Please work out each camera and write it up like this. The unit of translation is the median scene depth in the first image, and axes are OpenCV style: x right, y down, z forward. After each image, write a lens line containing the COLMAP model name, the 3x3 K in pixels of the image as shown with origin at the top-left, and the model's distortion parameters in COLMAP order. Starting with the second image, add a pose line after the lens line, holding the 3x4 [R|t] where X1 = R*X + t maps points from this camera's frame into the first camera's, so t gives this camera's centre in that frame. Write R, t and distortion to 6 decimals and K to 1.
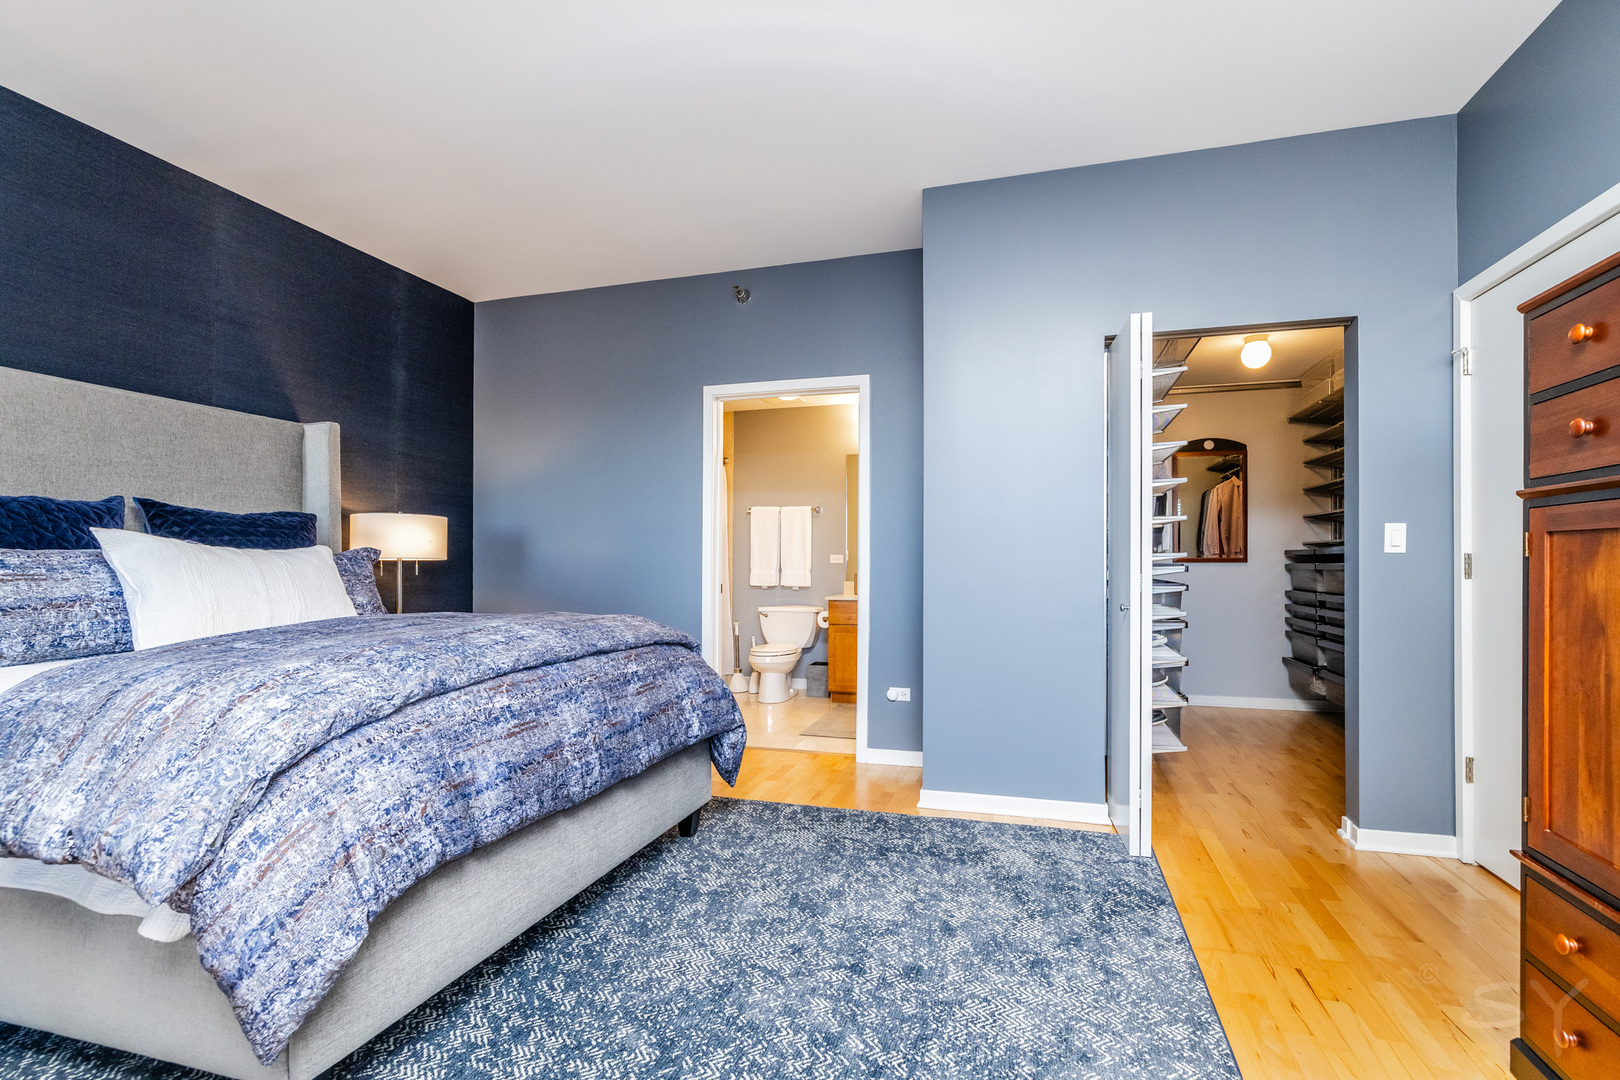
lens RADIAL K [[710.2, 0, 850.6], [0, 710.2, 563.5], [0, 0, 1]] dist [-0.000062, 0.000261]
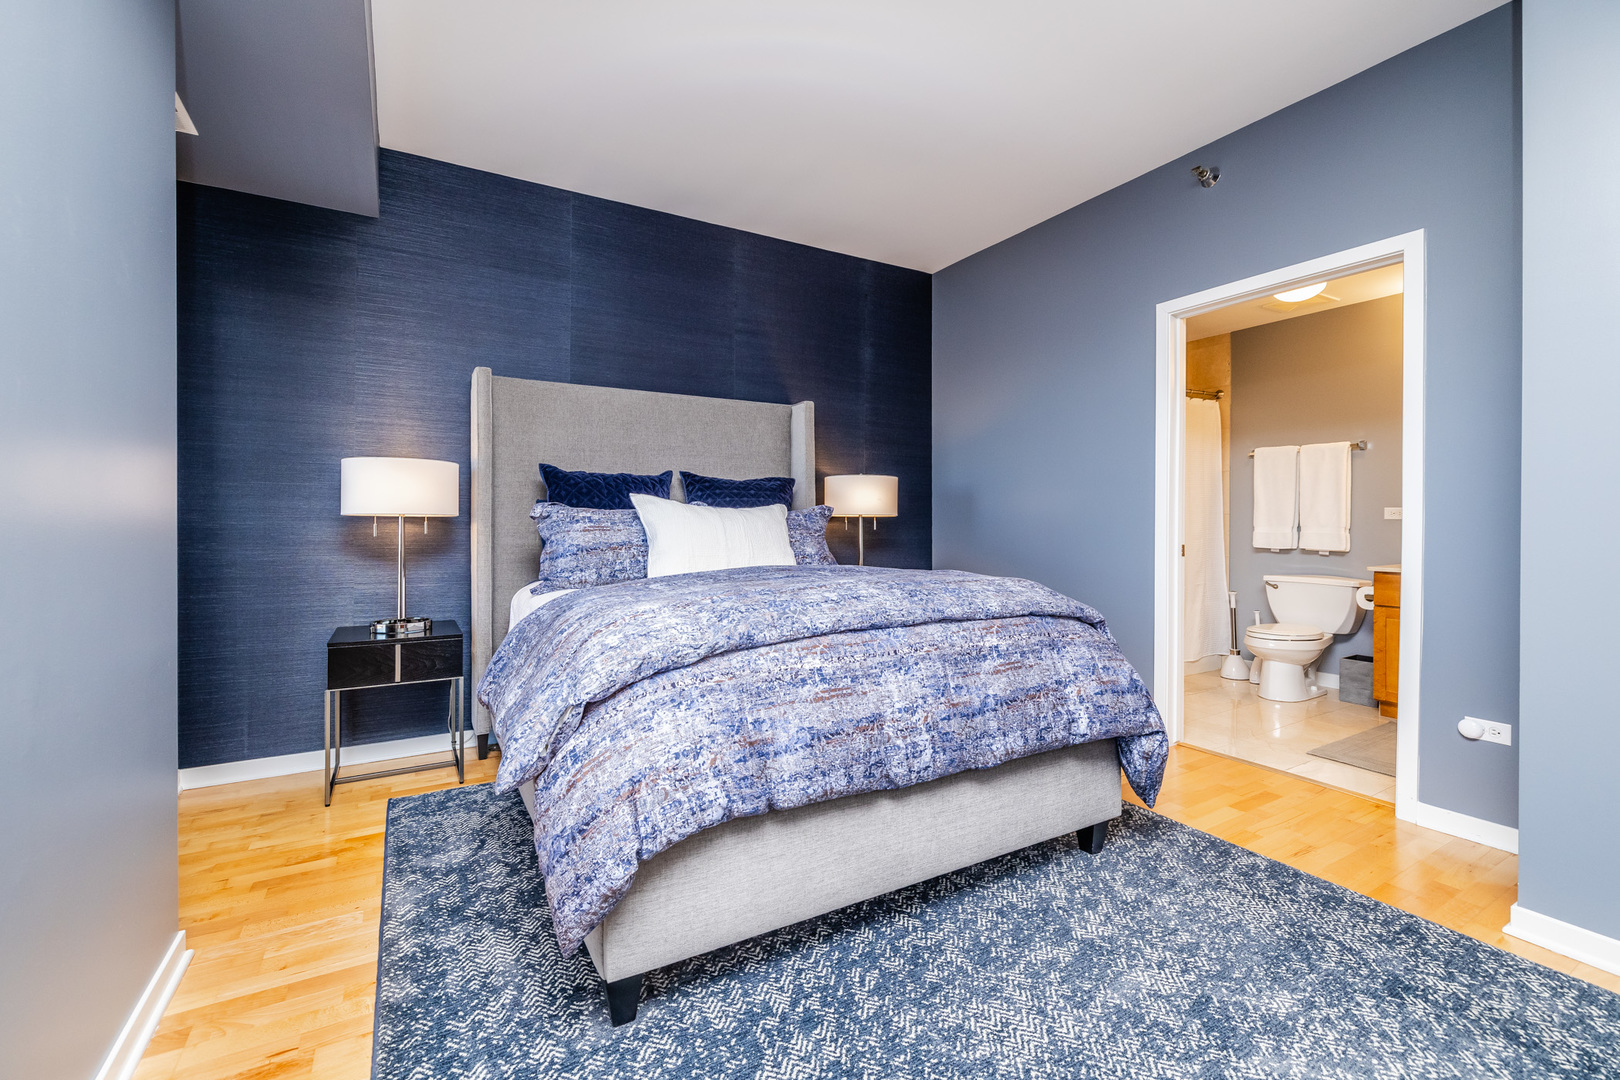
lens RADIAL K [[685.8, 0, 800.1], [0, 685.8, 522.9], [0, 0, 1]] dist [0.000229, 0.000375]
pose [[0.704452, 0.005096, -0.709733, 0.128671], [-0.001118, 0.999981, 0.006071, -0.001074], [0.709751, -0.003484, 0.704444, 0.275674]]
